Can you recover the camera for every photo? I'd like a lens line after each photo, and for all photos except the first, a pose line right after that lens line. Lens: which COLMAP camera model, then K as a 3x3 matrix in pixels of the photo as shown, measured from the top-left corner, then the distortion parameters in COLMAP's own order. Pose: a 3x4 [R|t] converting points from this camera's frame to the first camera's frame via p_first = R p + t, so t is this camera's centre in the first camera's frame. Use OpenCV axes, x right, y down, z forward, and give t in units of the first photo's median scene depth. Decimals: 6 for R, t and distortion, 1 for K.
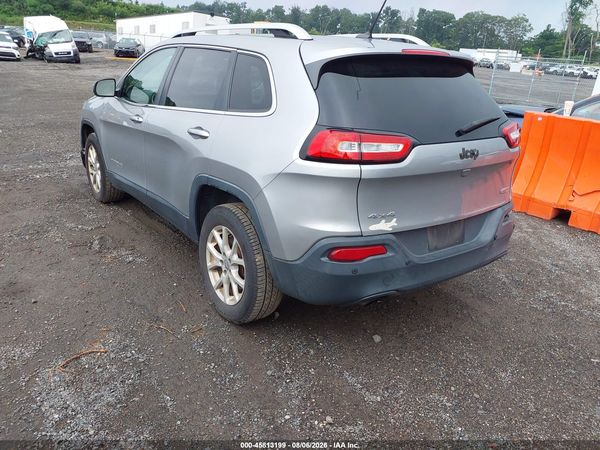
lens RADIAL K [[482.6, 0, 300.0], [0, 482.6, 225.0], [0, 0, 1]] dist [0.085355, -0.111501]
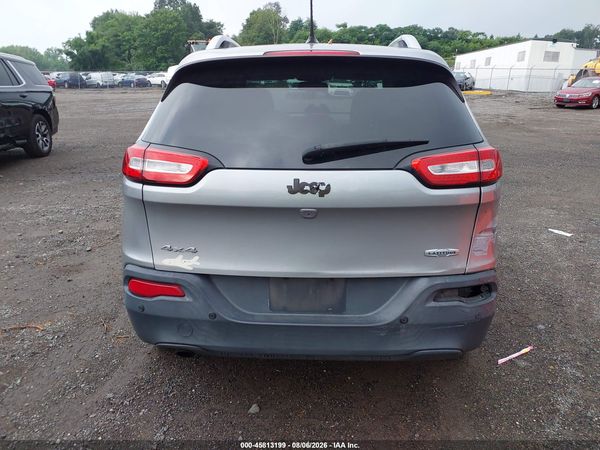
lens RADIAL K [[482.6, 0, 300.0], [0, 482.6, 225.0], [0, 0, 1]] dist [0.085355, -0.111501]
pose [[0.794499, 0.133024, -0.592516, 0.774956], [-0.169960, 0.985429, -0.006661, -0.085703], [0.582996, 0.105996, 0.805531, 0.426800]]
